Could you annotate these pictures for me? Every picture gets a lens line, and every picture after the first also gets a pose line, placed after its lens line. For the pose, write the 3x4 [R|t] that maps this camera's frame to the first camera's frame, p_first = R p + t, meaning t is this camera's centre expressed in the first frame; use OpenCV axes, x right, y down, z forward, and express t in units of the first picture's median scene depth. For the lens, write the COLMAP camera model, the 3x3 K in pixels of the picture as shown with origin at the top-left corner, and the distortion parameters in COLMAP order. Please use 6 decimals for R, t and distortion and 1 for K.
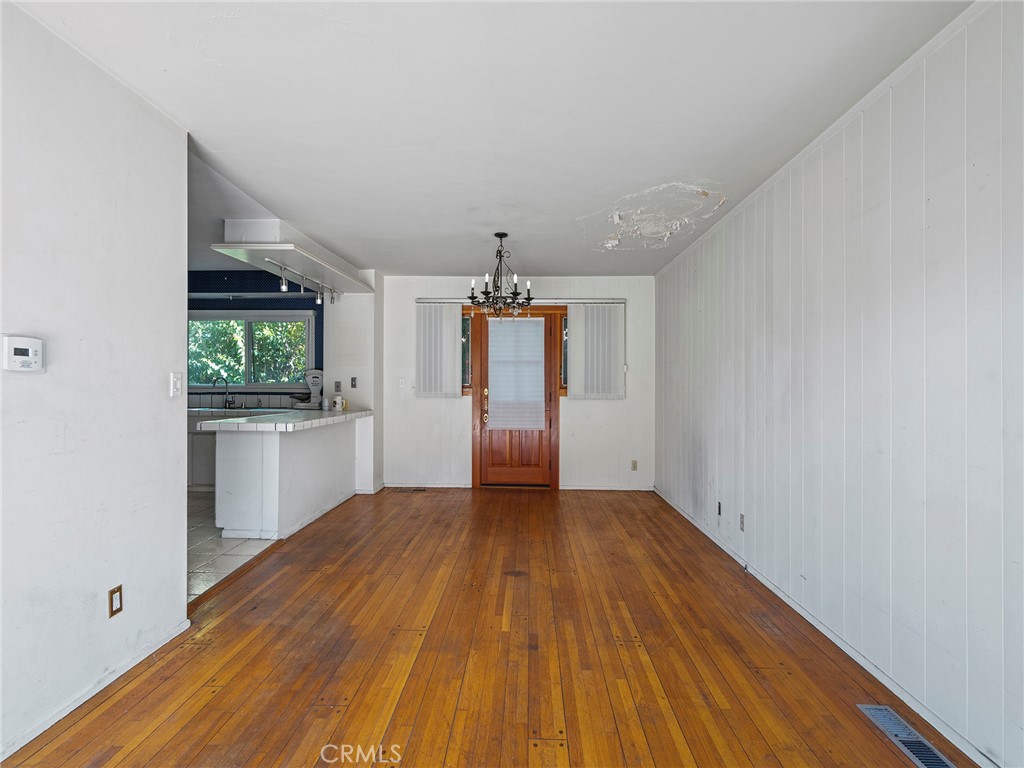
lens RADIAL K [[467.5, 0, 514.1], [0, 467.5, 379.7], [0, 0, 1]] dist [0.000137, 0.000343]
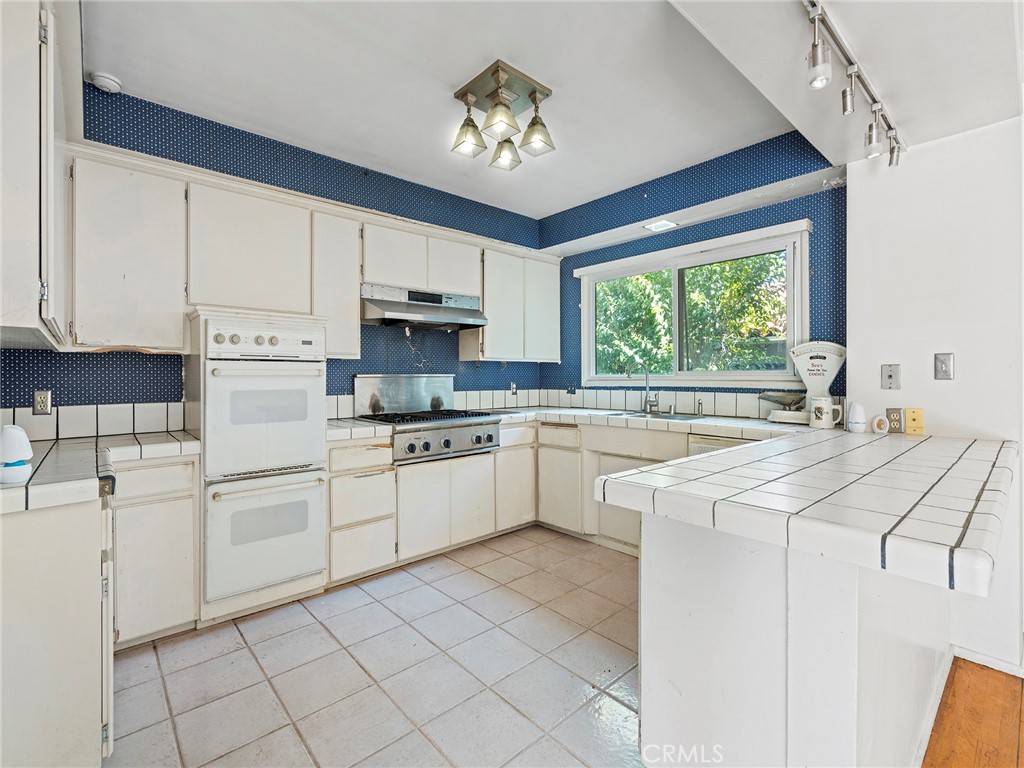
lens RADIAL K [[467.5, 0, 514.1], [0, 467.5, 379.7], [0, 0, 1]] dist [0.000137, 0.000343]
pose [[0.693473, 0.000993, -0.720482, -0.228647], [0.011049, 0.999867, 0.012013, 0.006476], [0.720398, -0.016291, 0.693369, 0.350126]]
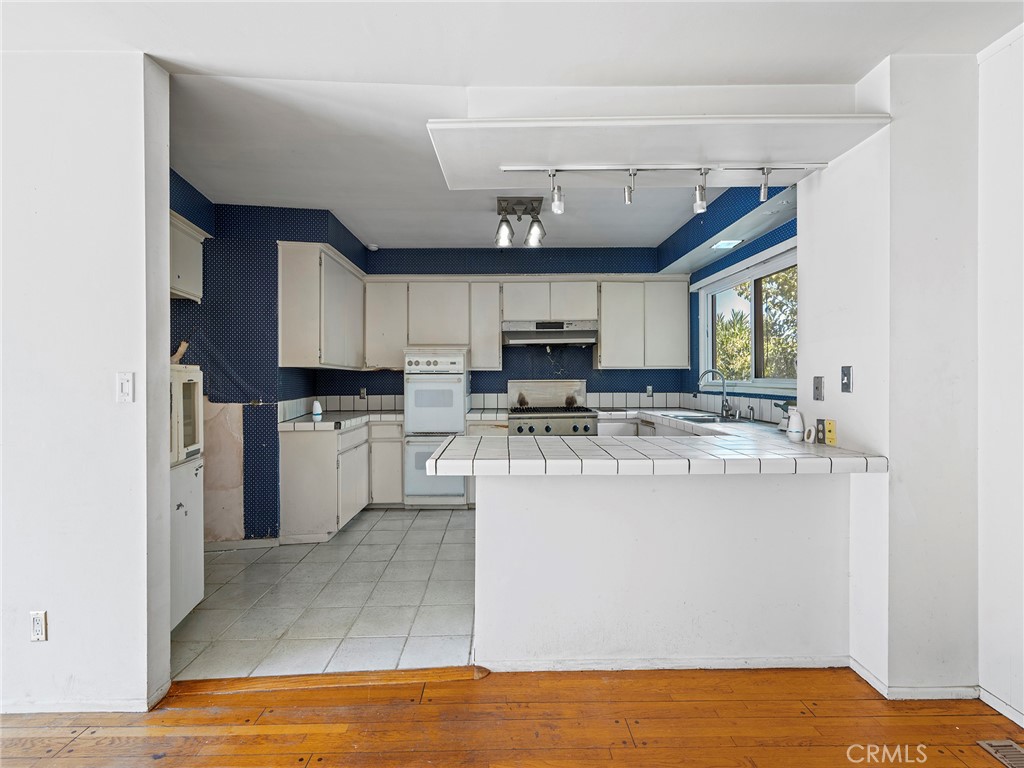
lens RADIAL K [[476.5, 0, 510.6], [0, 476.5, 377.0], [0, 0, 1]] dist [0.000776, 0.000022]
pose [[0.048308, 0.000133, -0.998833, 0.031510], [0.012946, 0.999916, 0.000760, 0.000337], [0.998749, -0.012968, 0.048302, 0.517505]]
